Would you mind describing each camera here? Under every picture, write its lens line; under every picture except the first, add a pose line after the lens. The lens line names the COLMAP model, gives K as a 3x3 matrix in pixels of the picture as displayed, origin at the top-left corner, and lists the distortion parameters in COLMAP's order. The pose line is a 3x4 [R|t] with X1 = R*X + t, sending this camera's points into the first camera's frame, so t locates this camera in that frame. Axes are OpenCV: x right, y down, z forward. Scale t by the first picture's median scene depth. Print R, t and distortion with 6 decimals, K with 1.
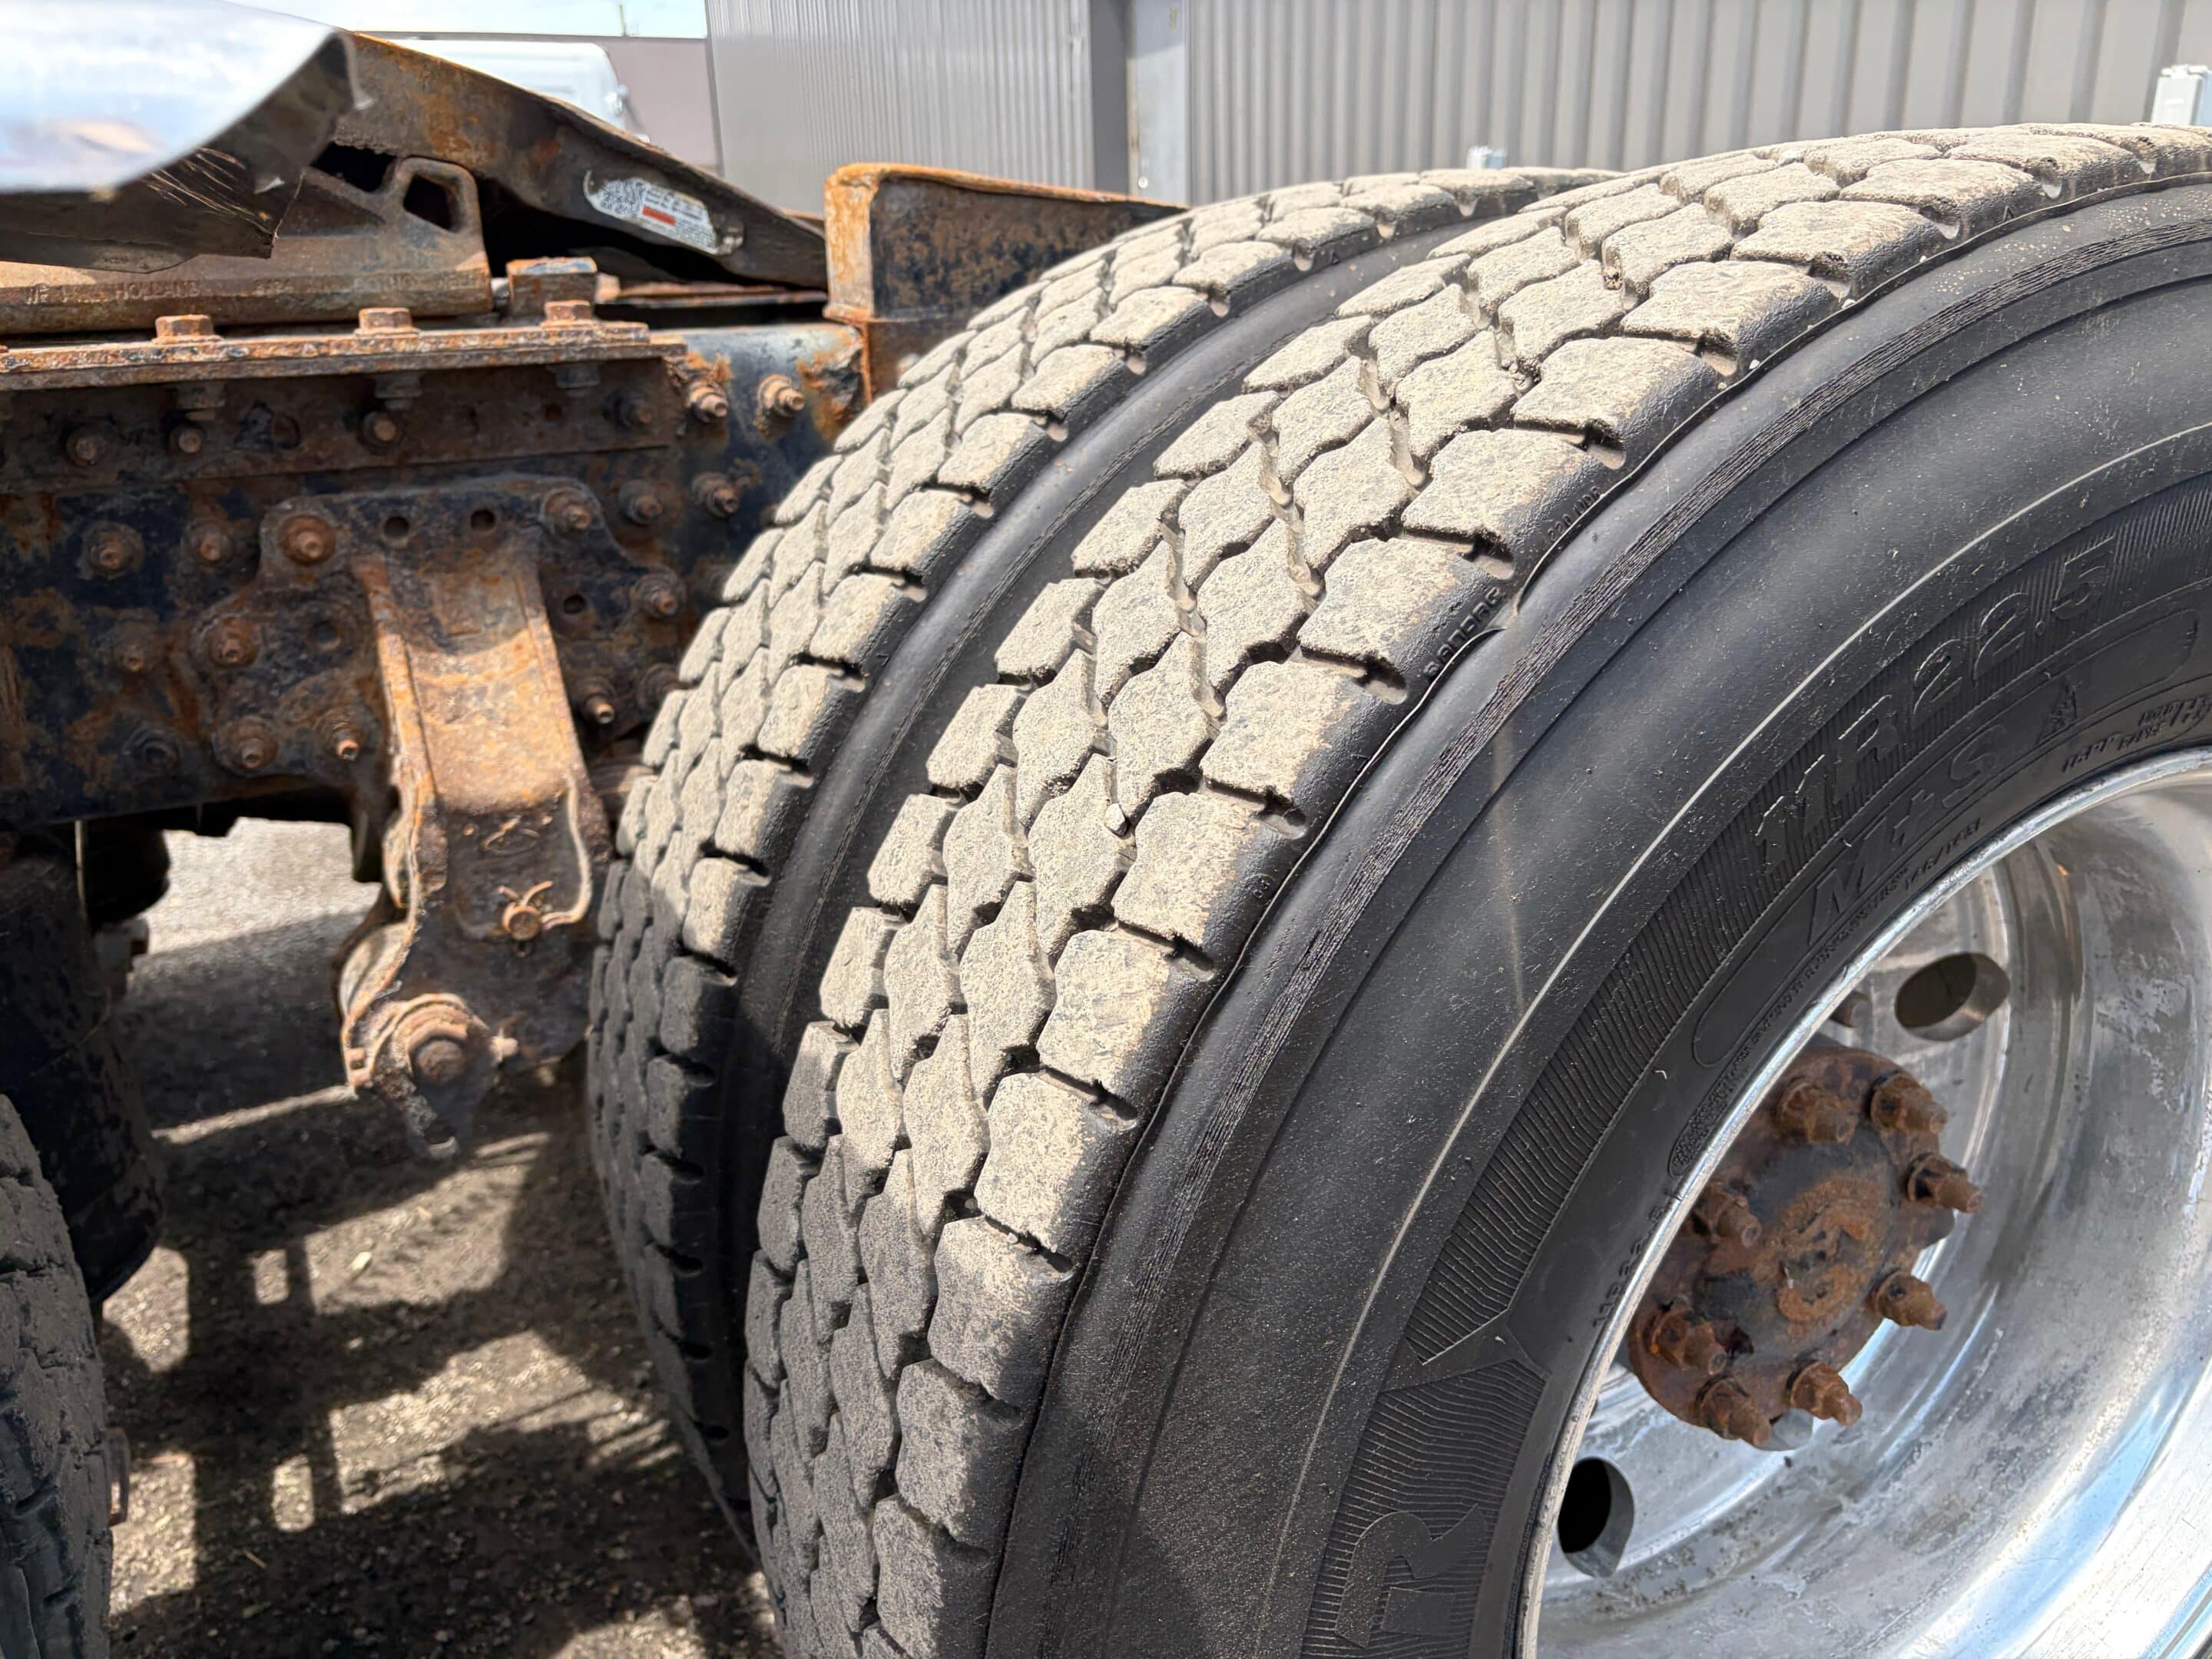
lens RADIAL K [[1682.7, 0, 1123.0], [0, 1682.7, 841.8], [0, 0, 1]] dist [0.037457, -0.039572]
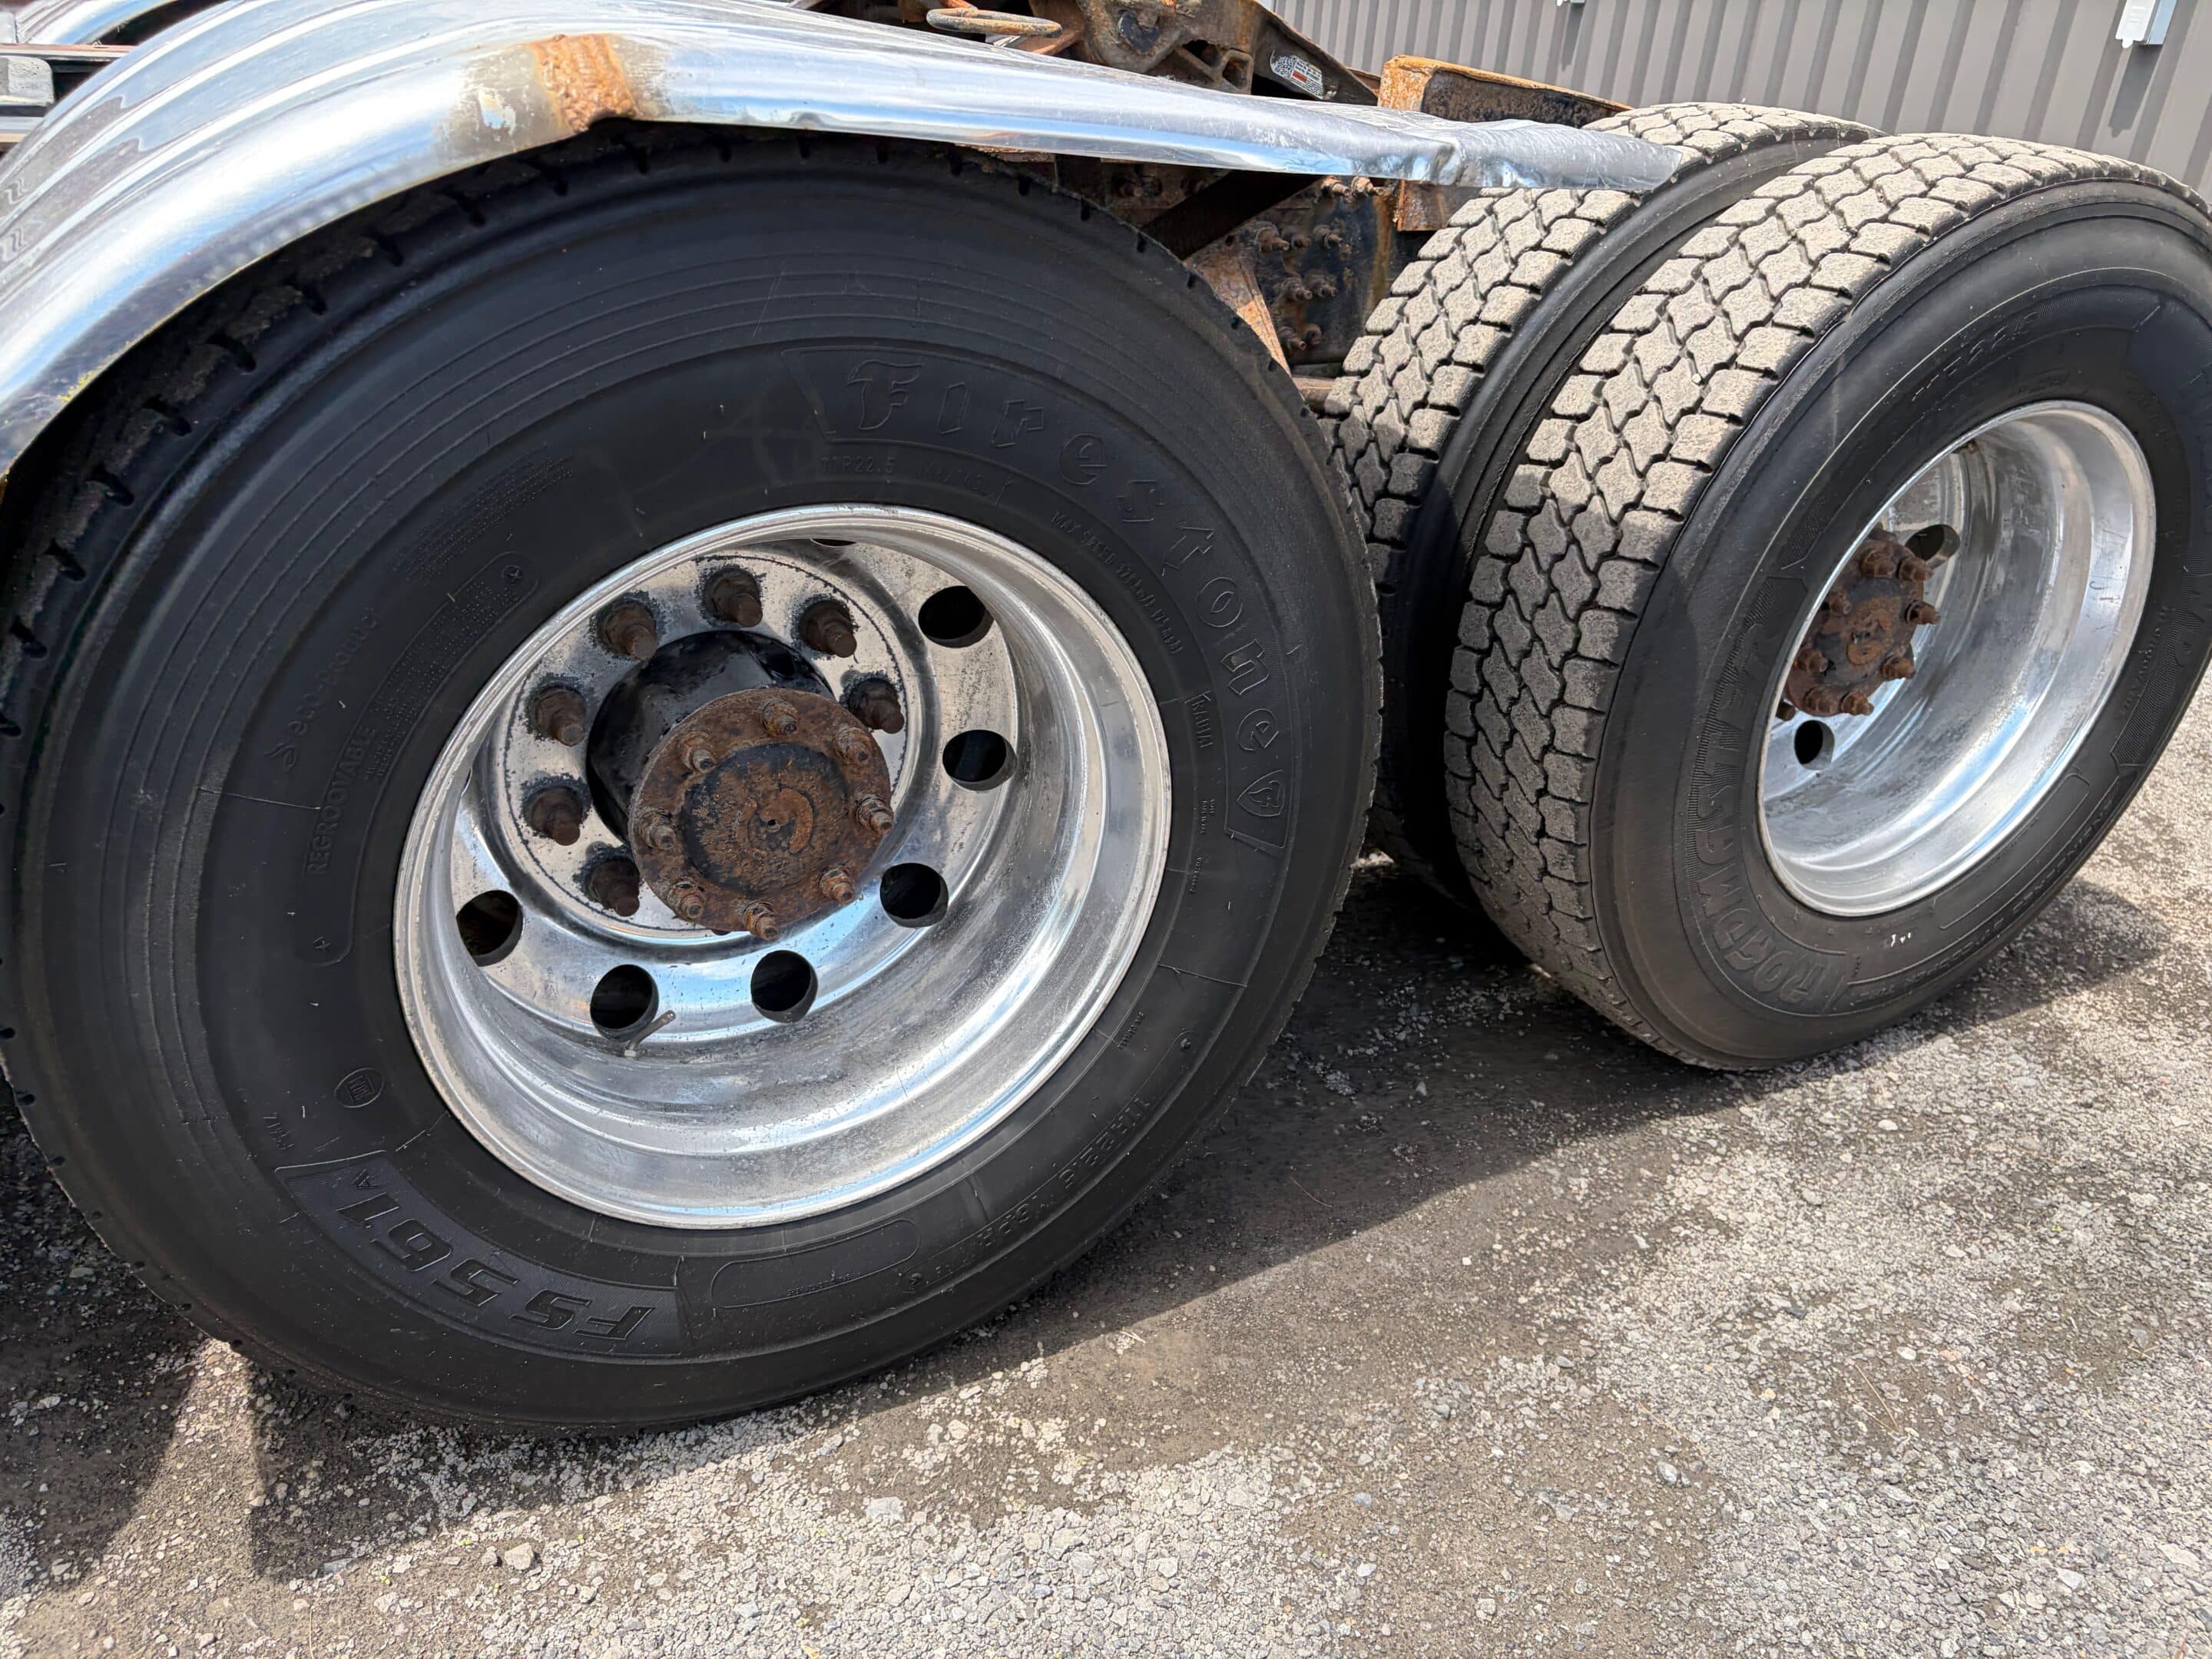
lens RADIAL K [[1682.7, 0, 1098.8], [0, 1682.7, 811.5], [0, 0, 1]] dist [0.037457, -0.039572]
pose [[0.996084, 0.072114, 0.051152, -1.095744], [-0.078039, 0.989043, 0.125318, 0.426002], [-0.041555, -0.128819, 0.990797, -1.894429]]
